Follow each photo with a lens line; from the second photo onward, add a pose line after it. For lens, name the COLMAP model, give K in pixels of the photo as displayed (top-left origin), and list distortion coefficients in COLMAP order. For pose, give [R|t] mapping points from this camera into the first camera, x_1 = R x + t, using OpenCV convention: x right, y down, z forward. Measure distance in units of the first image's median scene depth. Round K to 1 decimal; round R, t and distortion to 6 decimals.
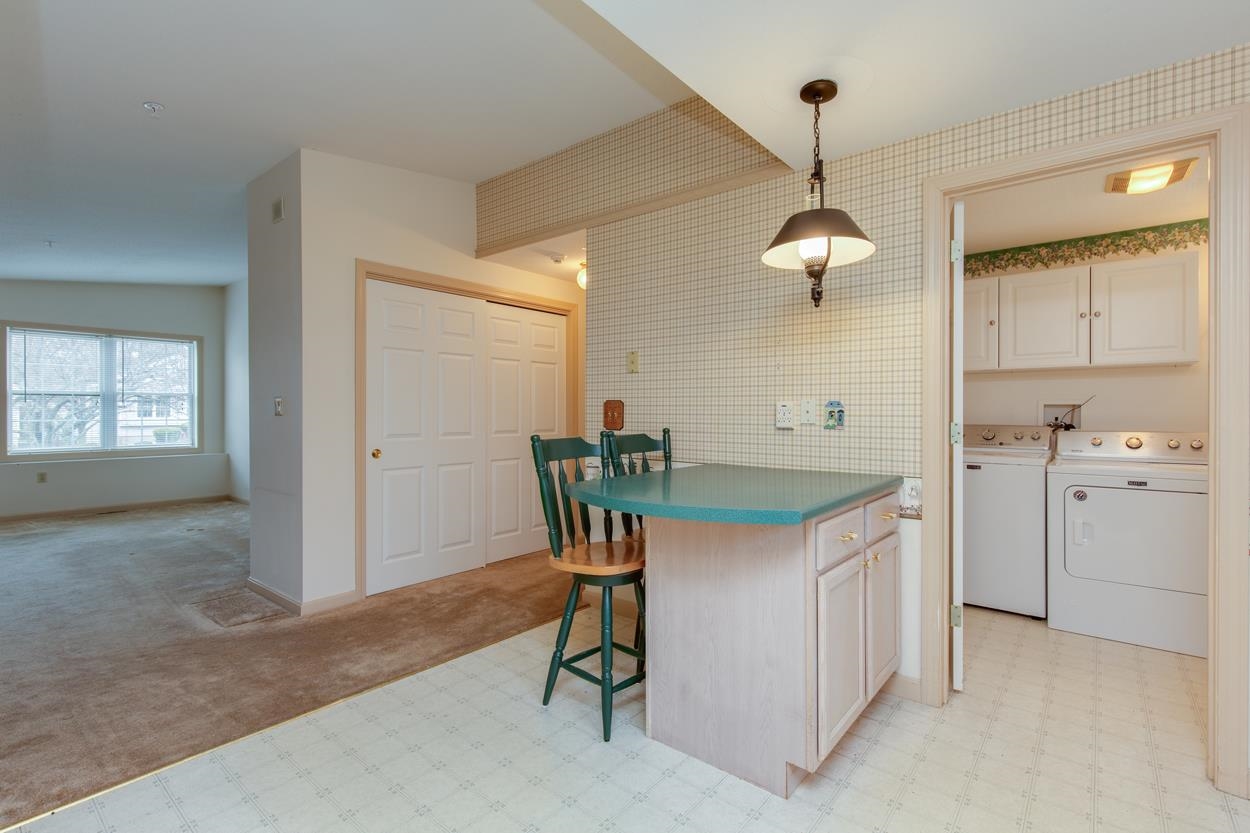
lens RADIAL K [[574.8, 0, 625.0], [0, 574.8, 413.0], [0, 0, 1]] dist [0.007952, -0.000554]
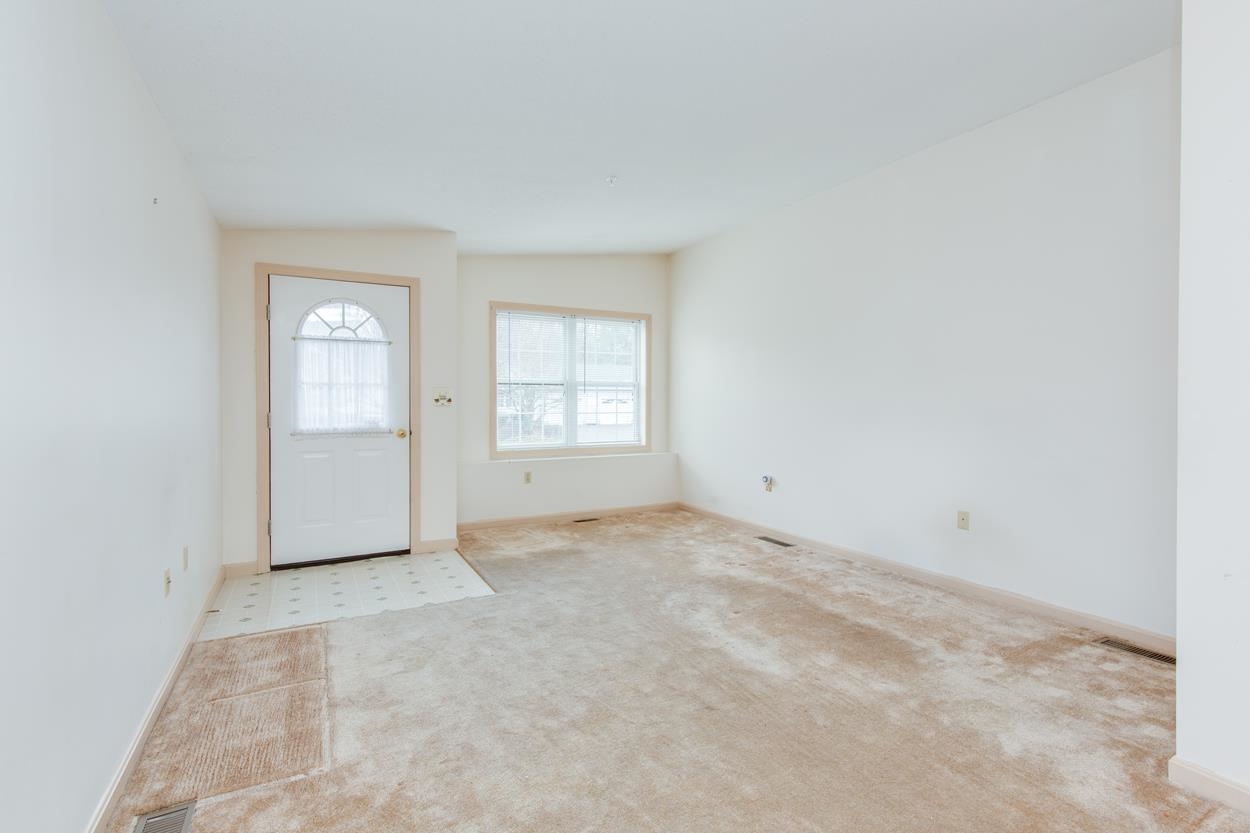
lens RADIAL K [[577.7, 0, 624.1], [0, 577.7, 405.1], [0, 0, 1]] dist [0.005322, 0.000163]
pose [[0.927686, 0.003478, -0.373346, -1.154551], [-0.002562, 0.999992, 0.002949, -0.004612], [0.373353, -0.001779, 0.927688, 0.500970]]
